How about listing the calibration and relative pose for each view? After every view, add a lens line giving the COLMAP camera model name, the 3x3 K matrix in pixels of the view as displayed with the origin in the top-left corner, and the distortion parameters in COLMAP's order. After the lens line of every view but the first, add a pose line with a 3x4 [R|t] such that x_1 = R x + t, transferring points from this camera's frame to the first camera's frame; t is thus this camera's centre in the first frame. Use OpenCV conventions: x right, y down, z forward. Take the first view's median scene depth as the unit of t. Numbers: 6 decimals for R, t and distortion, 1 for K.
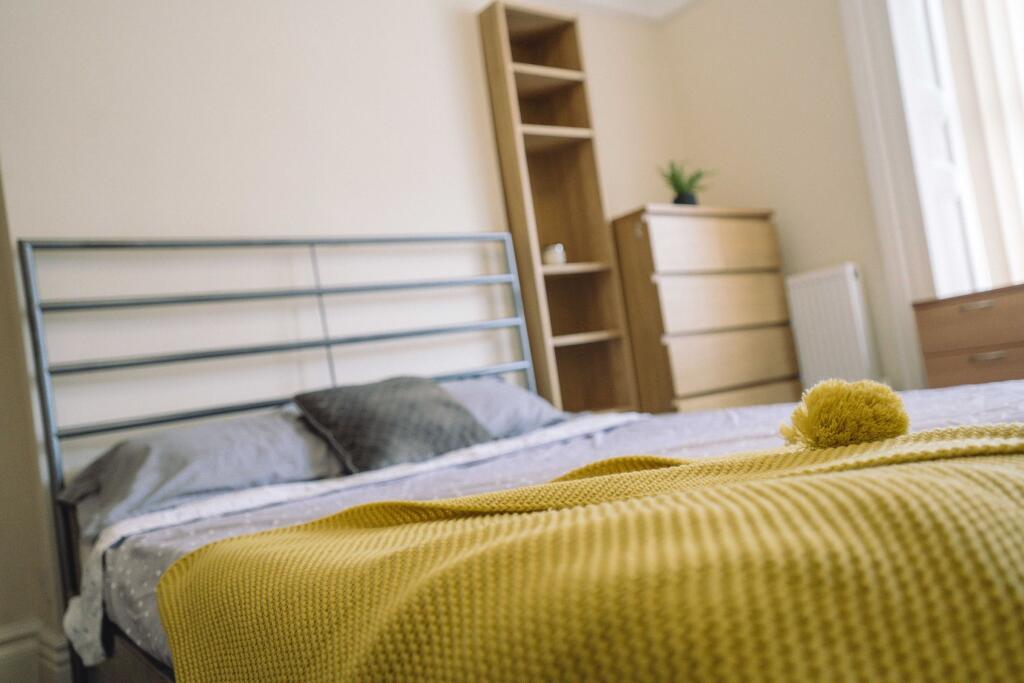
lens RADIAL K [[788.3, 0, 523.0], [0, 788.3, 343.2], [0, 0, 1]] dist [0.068919, -0.006440]
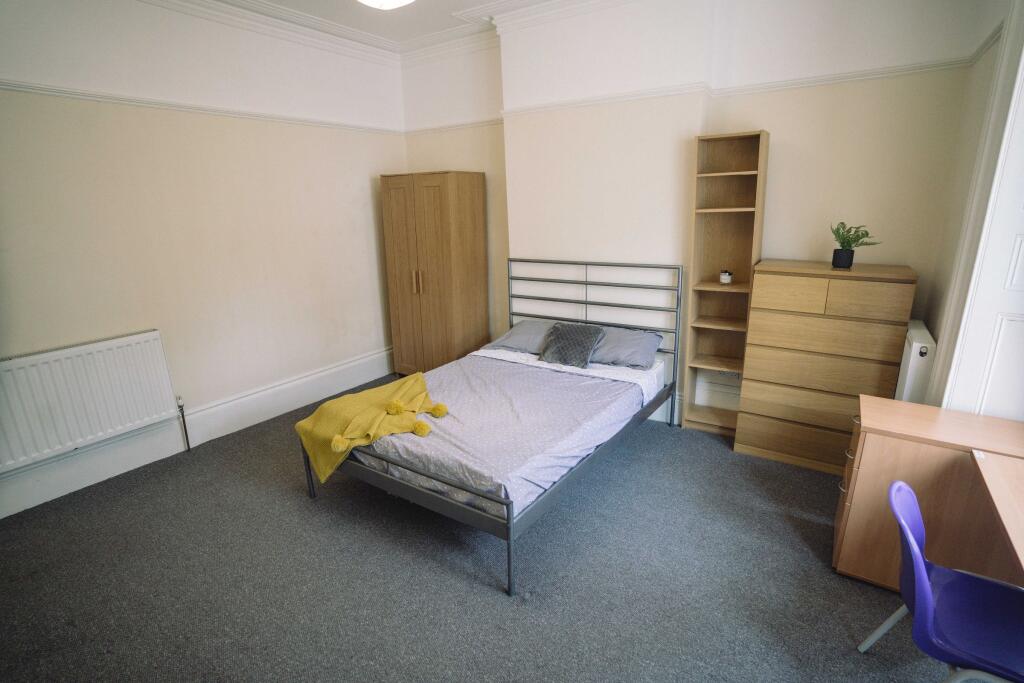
lens RADIAL K [[497.8, 0, 514.6], [0, 497.8, 339.6], [0, 0, 1]] dist [-0.031674, 0.002780]
pose [[0.329215, 0.391132, -0.859438, 0.970685], [0.018874, 0.907268, 0.420129, -0.497613], [0.944066, -0.154534, 0.291304, 0.225158]]
